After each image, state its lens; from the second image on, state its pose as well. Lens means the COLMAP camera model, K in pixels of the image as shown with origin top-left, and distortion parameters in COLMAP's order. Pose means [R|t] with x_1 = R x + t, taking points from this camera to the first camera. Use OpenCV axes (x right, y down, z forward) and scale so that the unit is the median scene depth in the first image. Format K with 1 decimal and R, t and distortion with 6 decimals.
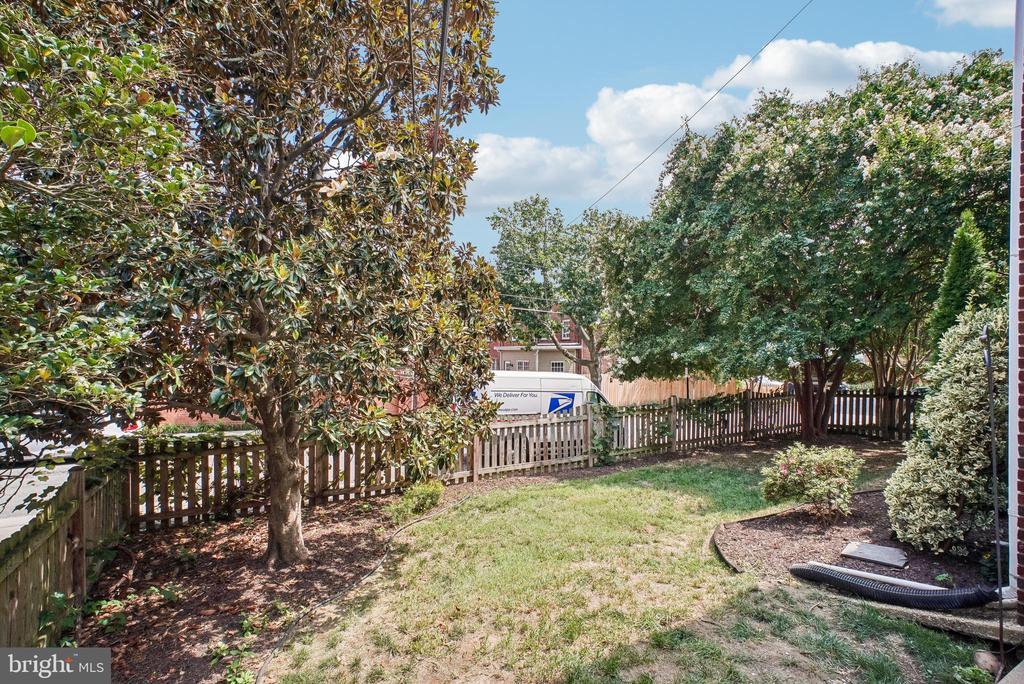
lens RADIAL K [[505.8, 0, 510.5], [0, 505.8, 343.6], [0, 0, 1]] dist [-0.020788, 0.003630]
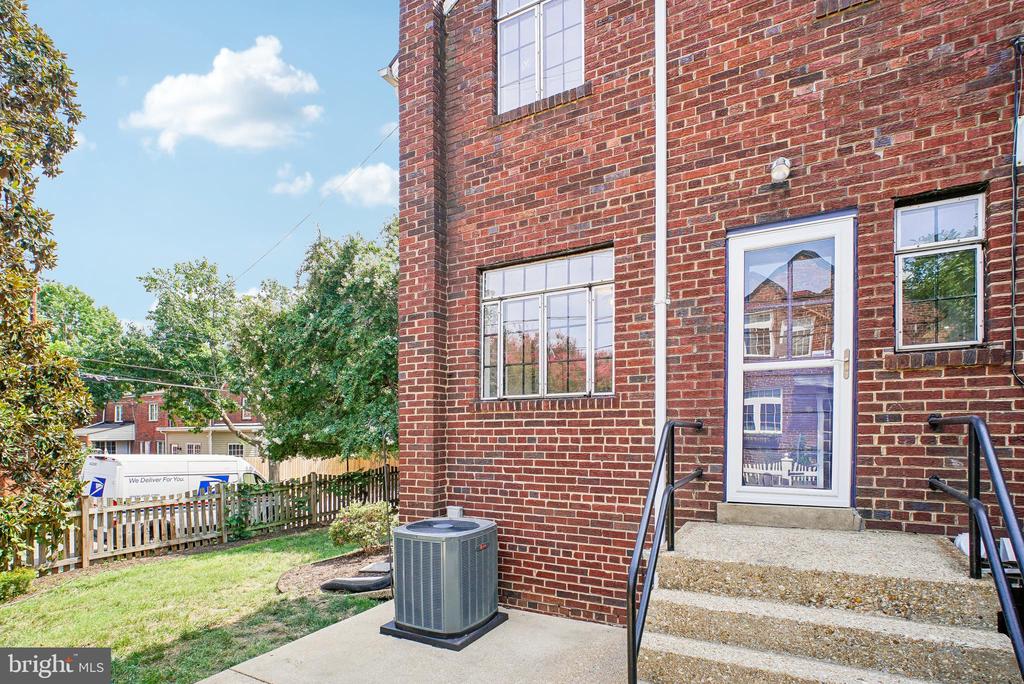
lens RADIAL K [[551.4, 0, 513.0], [0, 551.4, 436.7], [0, 0, 1]] dist [-0.027700, 0.014095]
pose [[0.872906, -0.013408, 0.487703, 0.126045], [0.000646, 0.999653, 0.026326, -0.007483], [-0.487887, -0.022665, 0.872612, -0.285270]]
